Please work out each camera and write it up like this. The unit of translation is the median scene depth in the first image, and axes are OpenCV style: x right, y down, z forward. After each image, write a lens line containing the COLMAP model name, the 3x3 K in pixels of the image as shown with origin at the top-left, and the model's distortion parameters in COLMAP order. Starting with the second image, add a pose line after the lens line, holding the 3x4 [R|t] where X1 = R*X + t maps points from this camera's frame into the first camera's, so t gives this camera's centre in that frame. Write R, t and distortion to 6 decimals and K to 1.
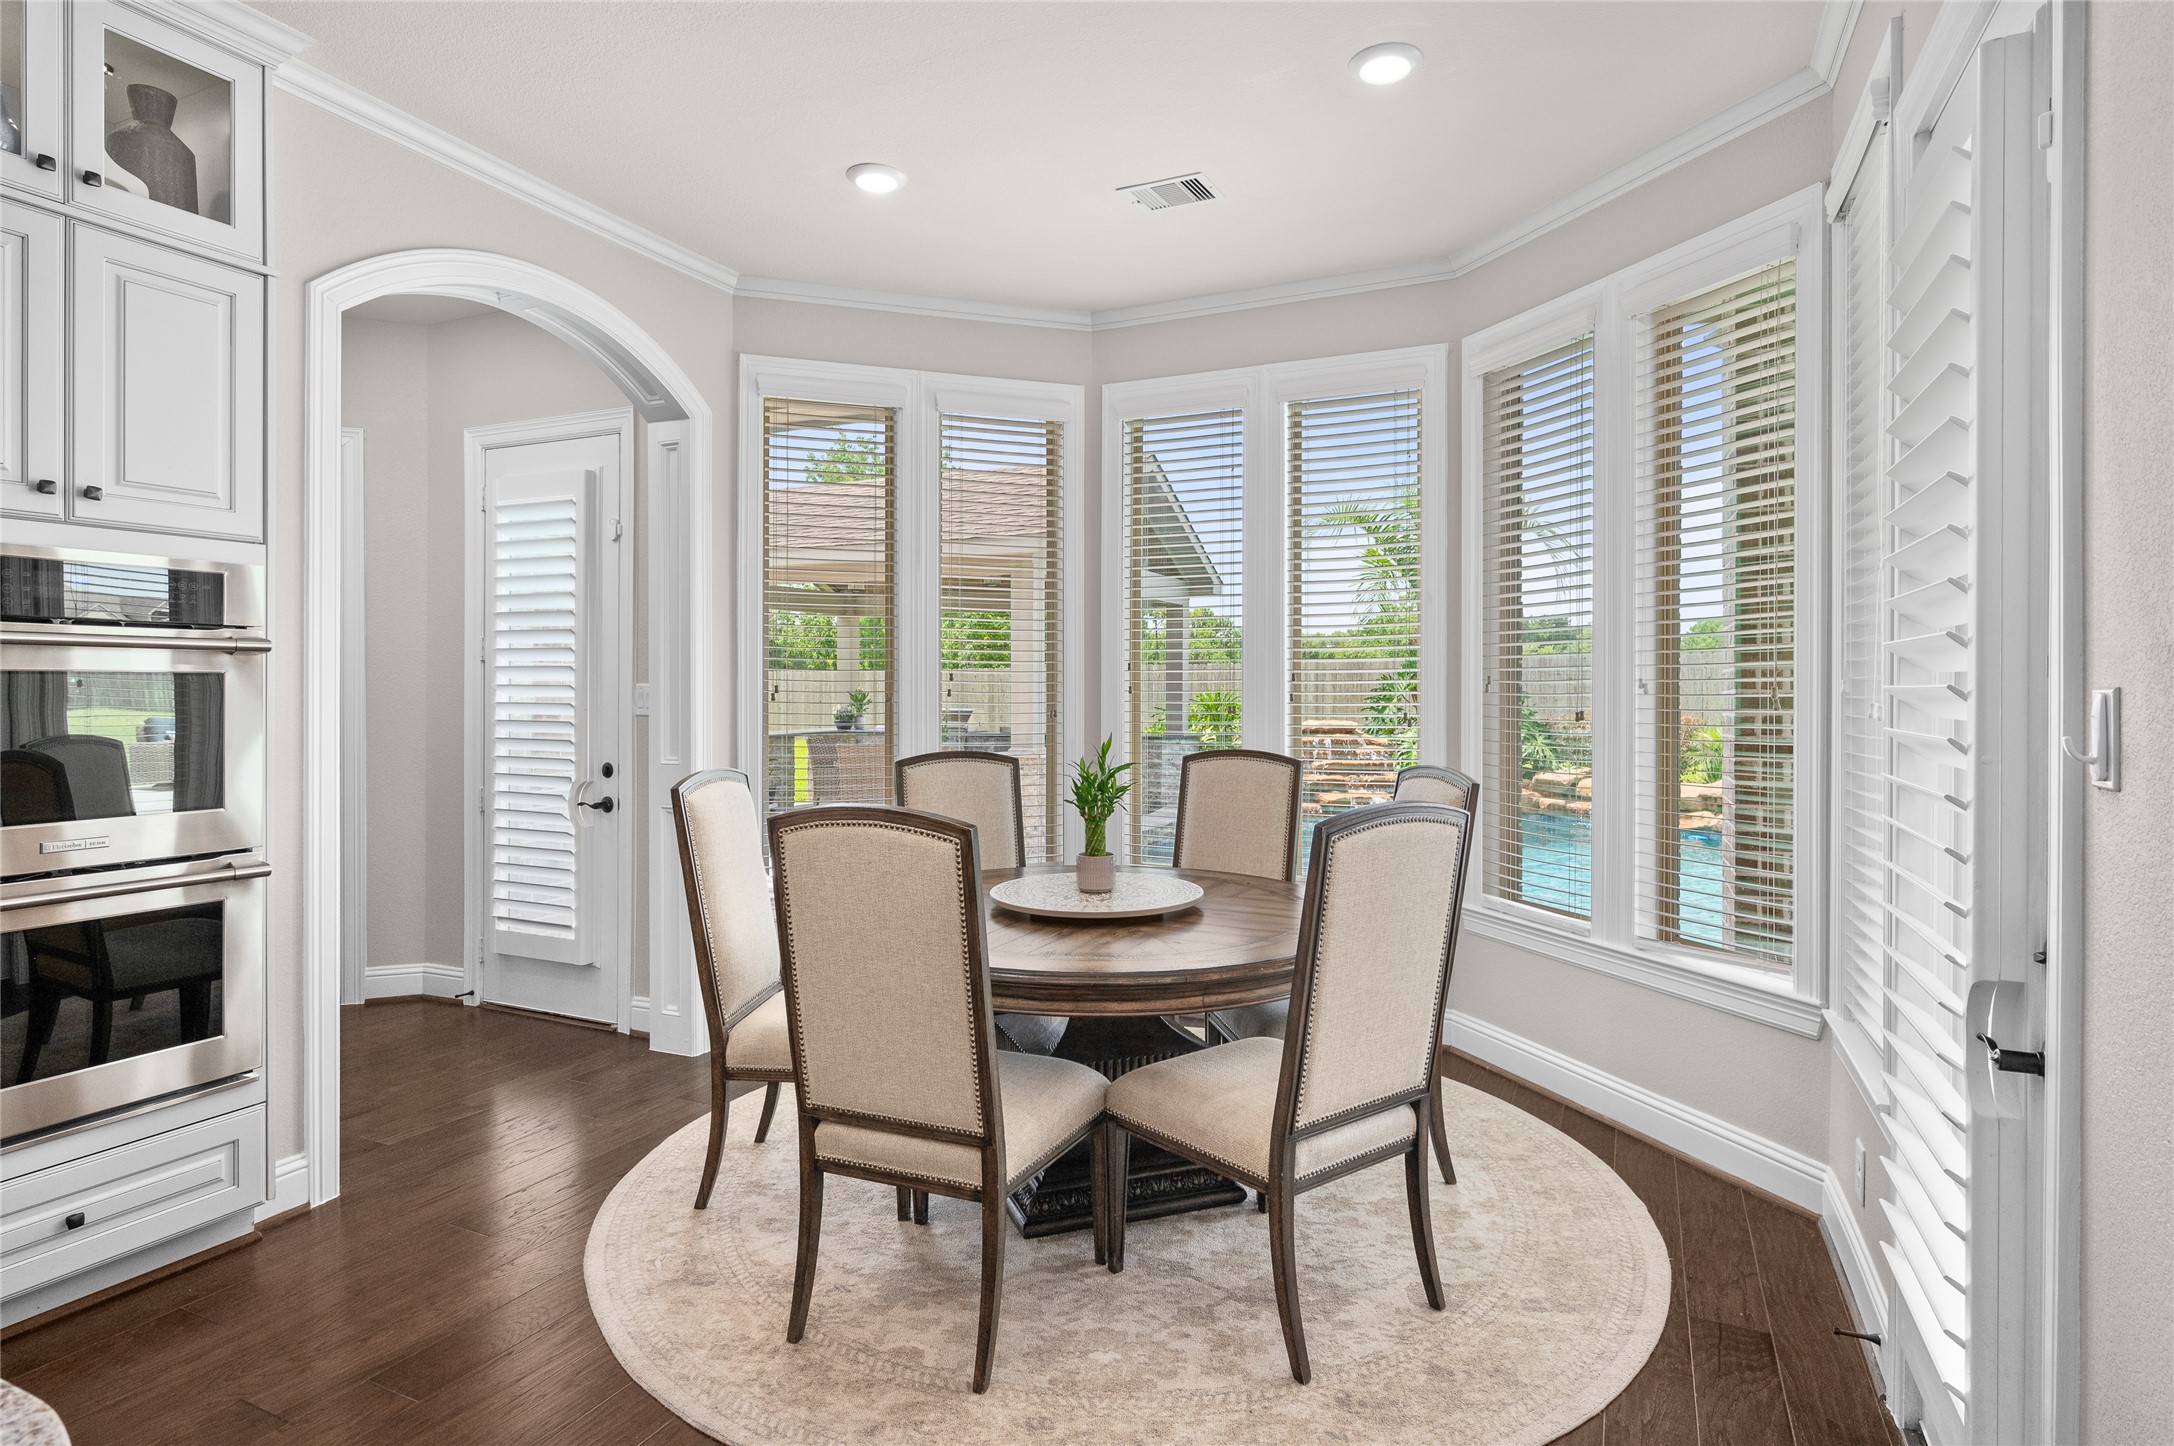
lens RADIAL K [[1154.7, 0, 1088.9], [0, 1154.7, 691.0], [0, 0, 1]] dist [0.003234, 0.000152]
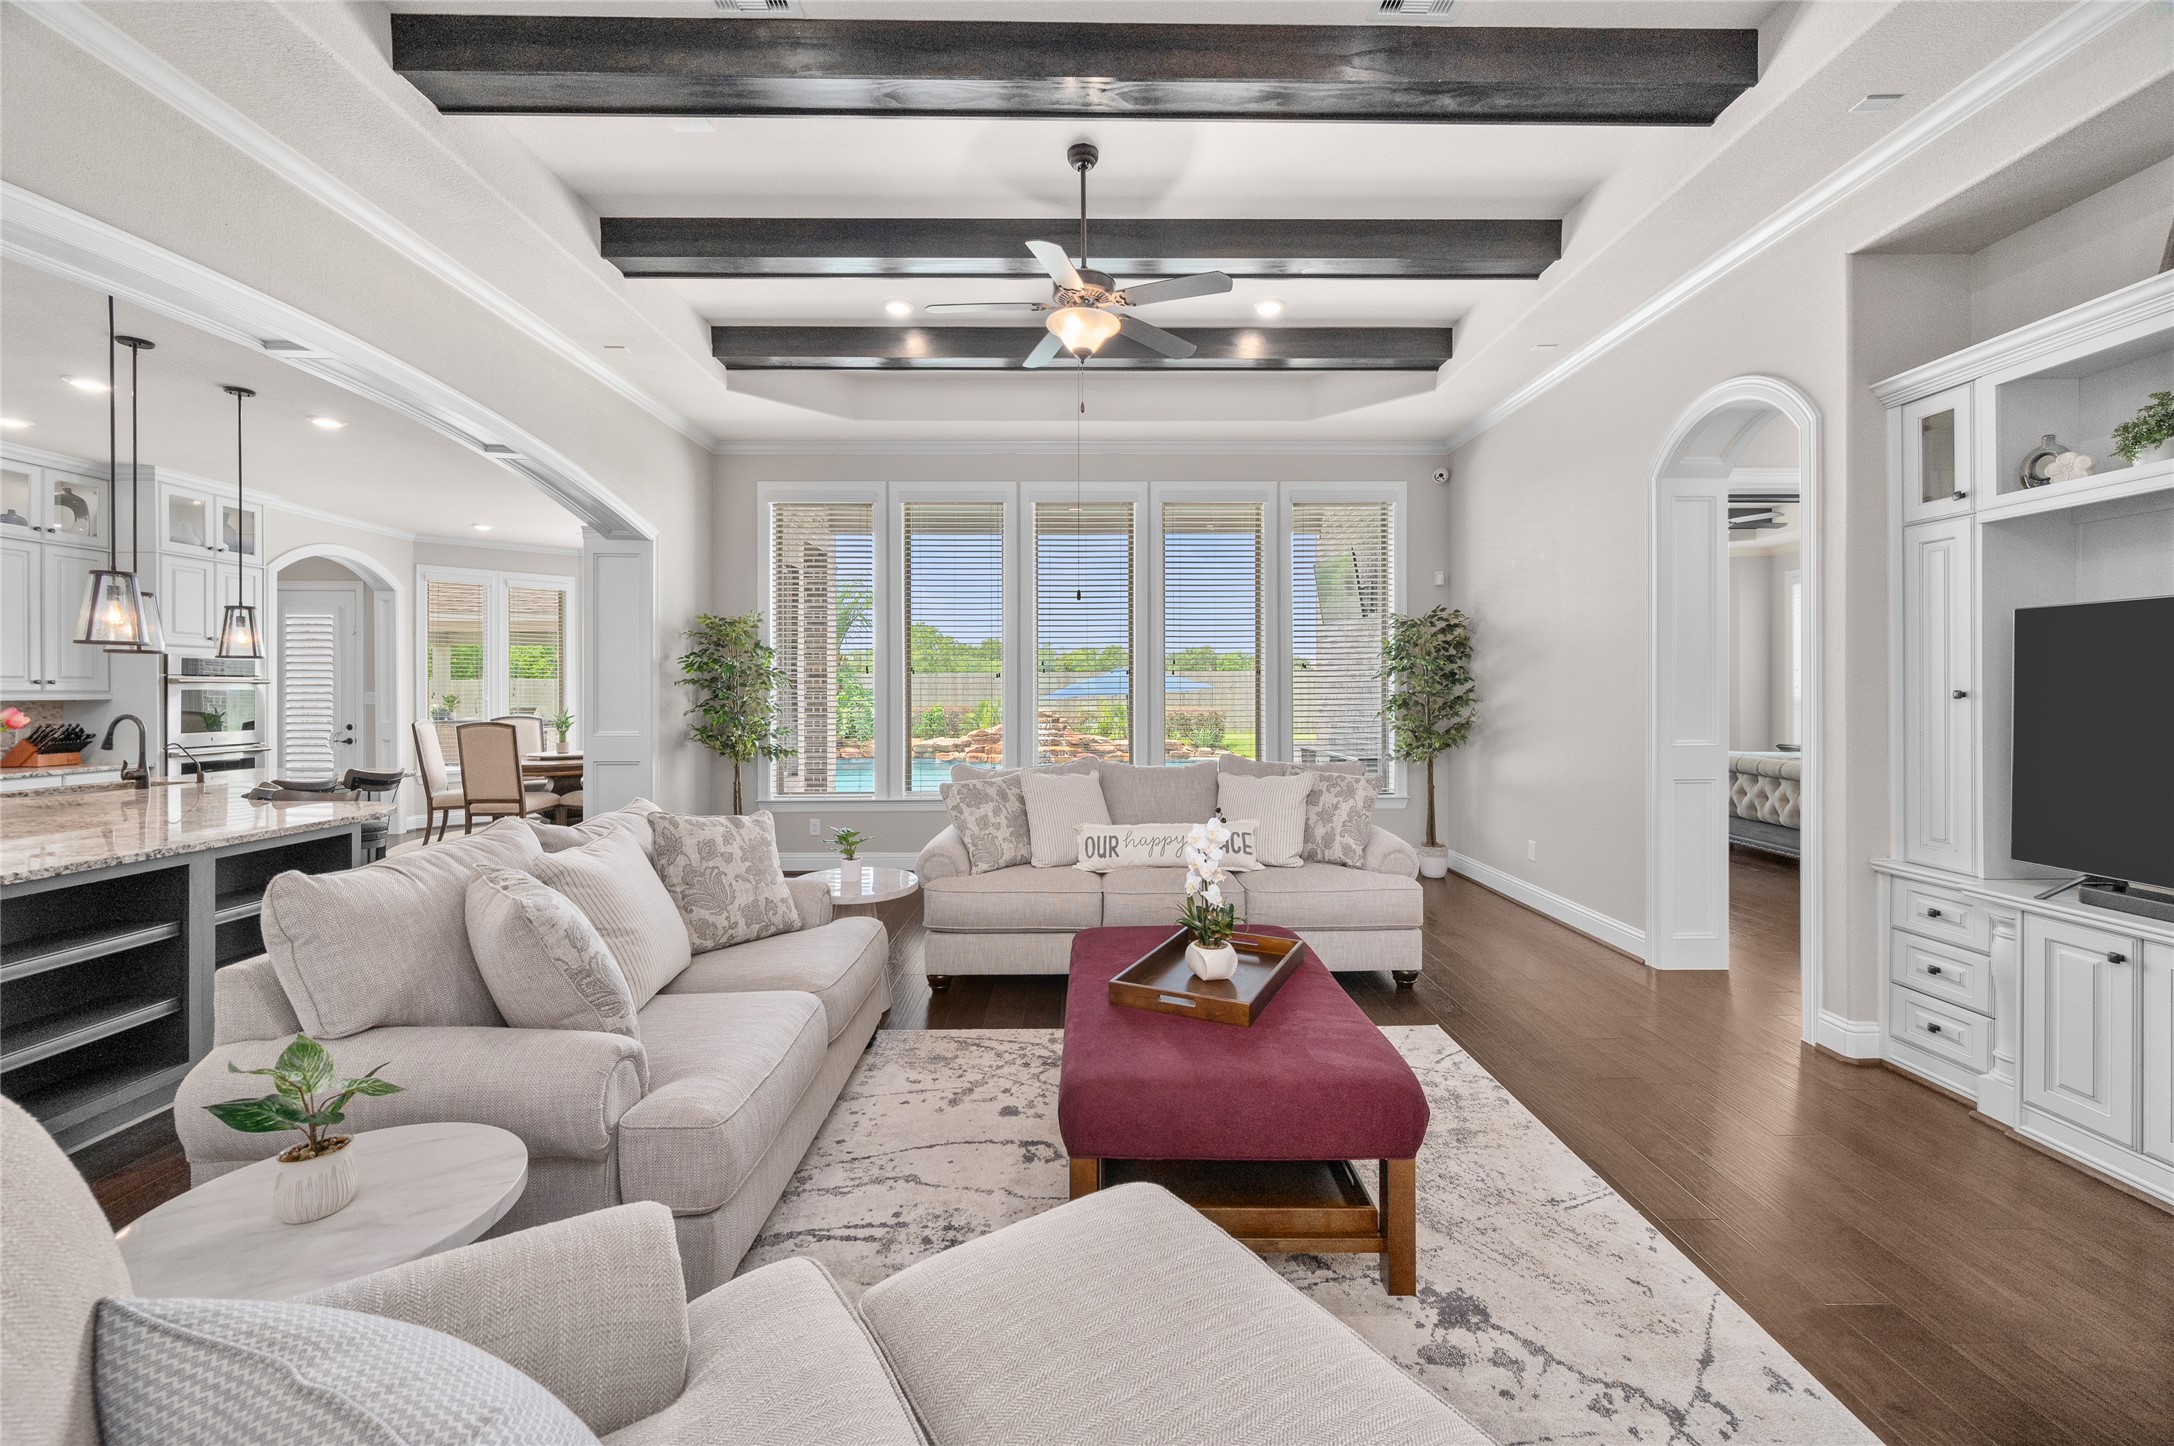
lens RADIAL K [[873.6, 0, 1091.4], [0, 873.6, 695.1], [0, 0, 1]] dist [-0.002429, -0.000340]
pose [[0.899309, -0.004033, 0.437294, 0.287970], [0.003528, 0.999992, 0.001967, 0.002557], [-0.437299, -0.000226, 0.899316, -2.024868]]
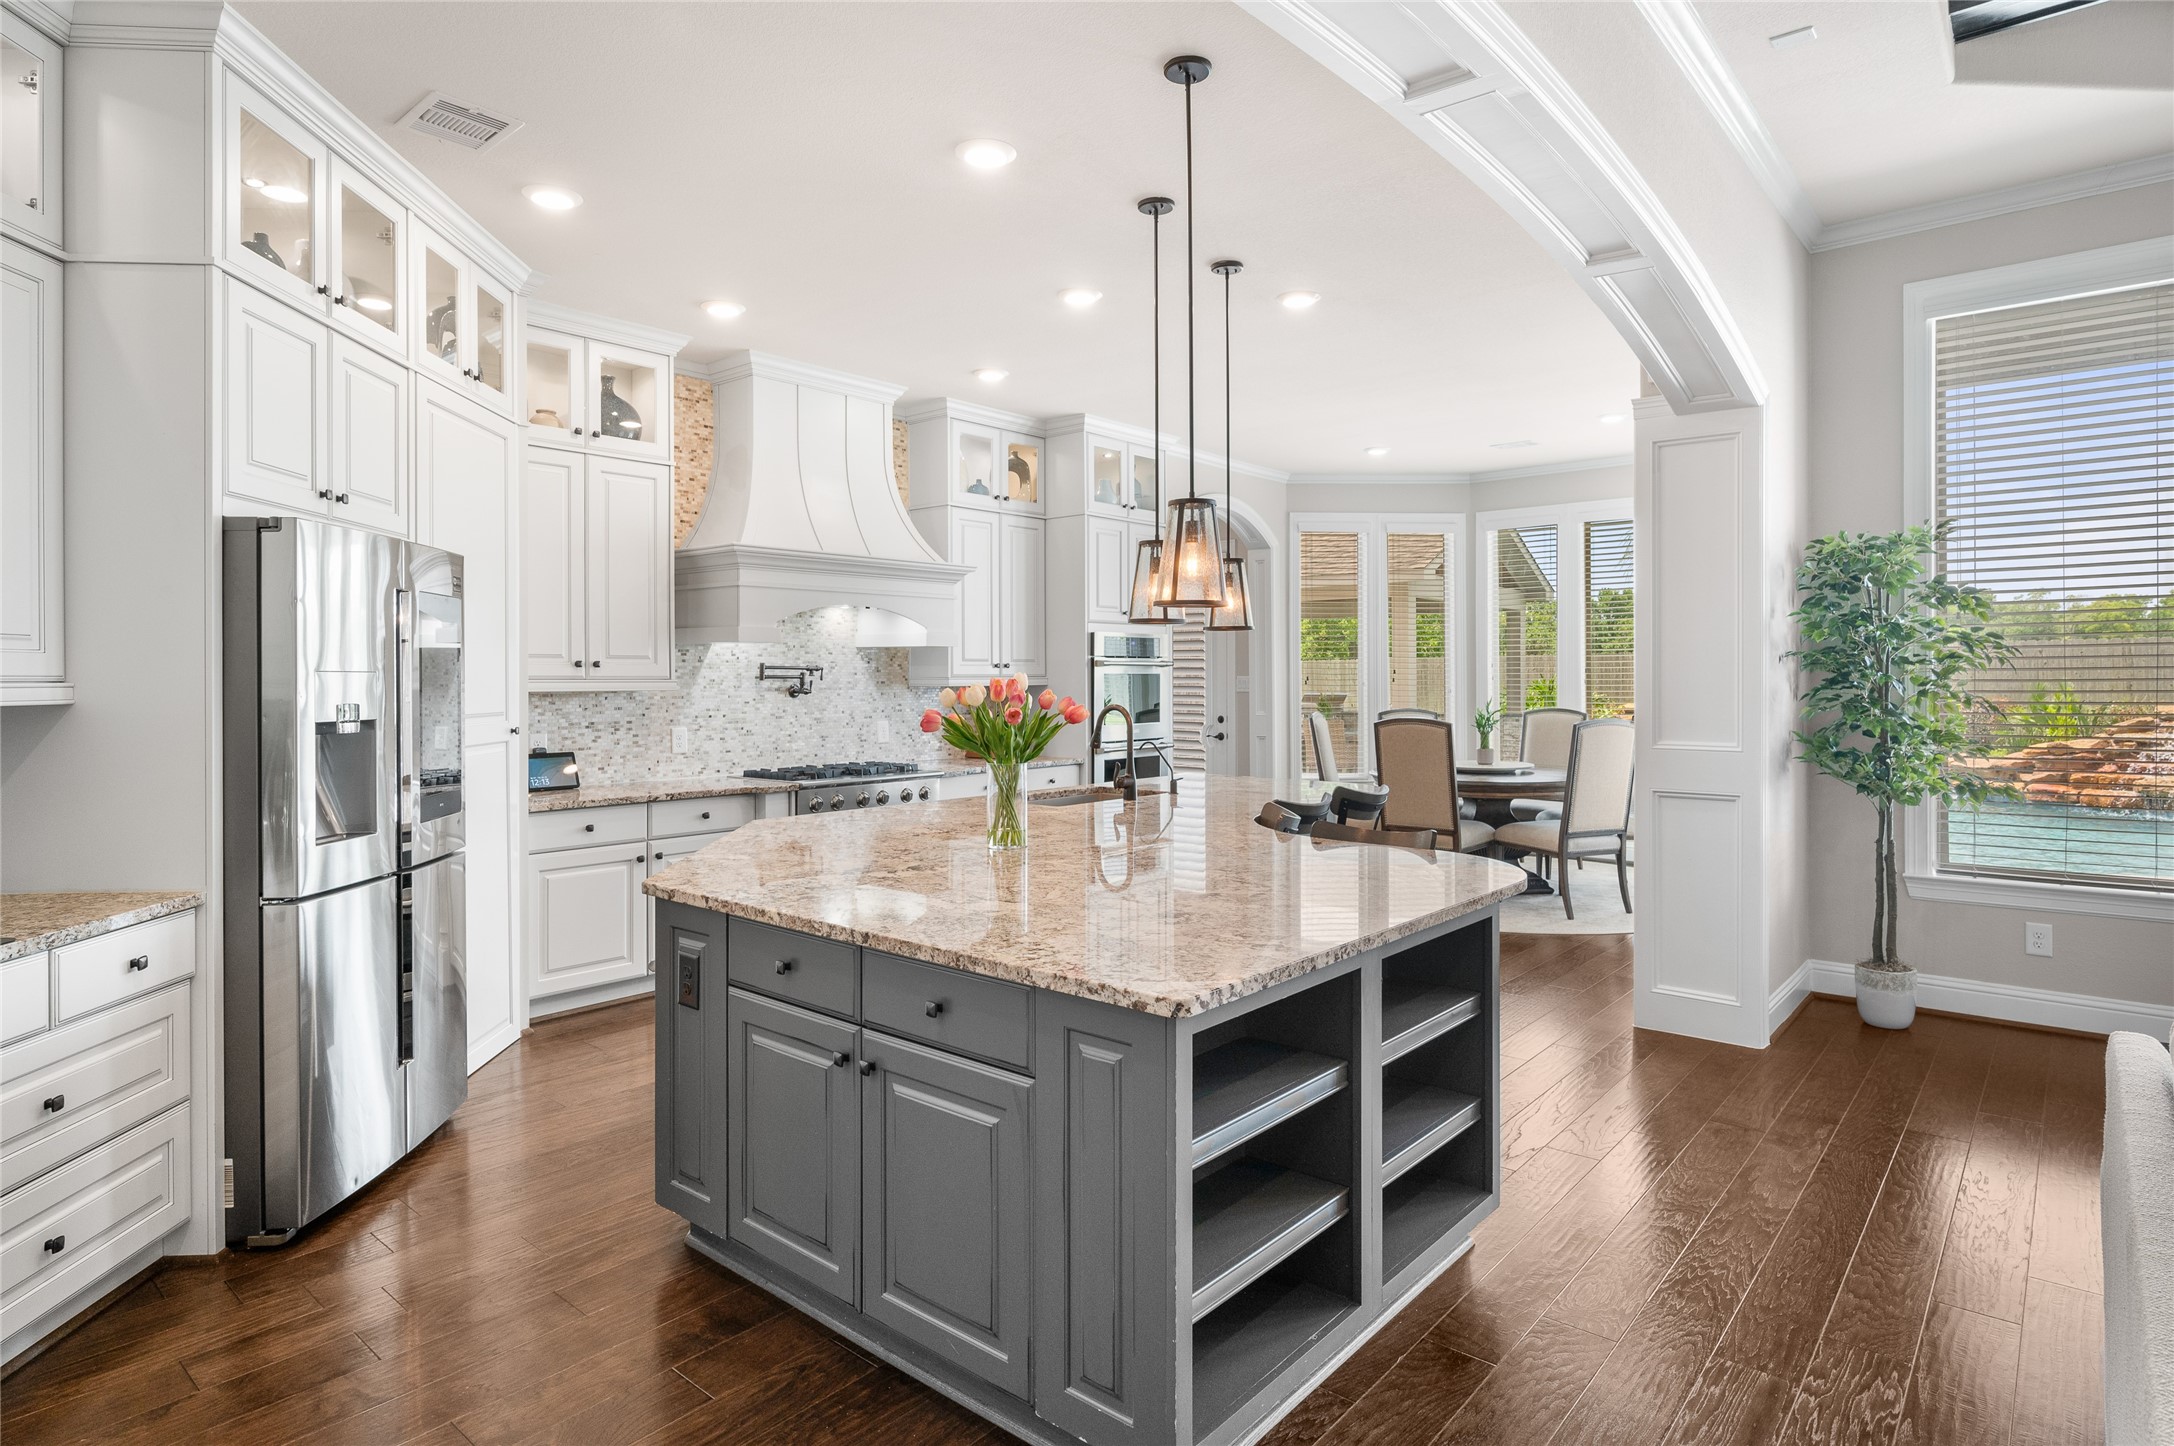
lens RADIAL K [[1169.6, 0, 1091.2], [0, 1169.6, 677.5], [0, 0, 1]] dist [-0.001851, 0.001237]
pose [[0.964014, -0.004555, -0.265813, -0.134950], [0.004024, 0.999989, -0.002542, -0.000055], [0.265821, 0.001380, 0.964021, -1.524111]]
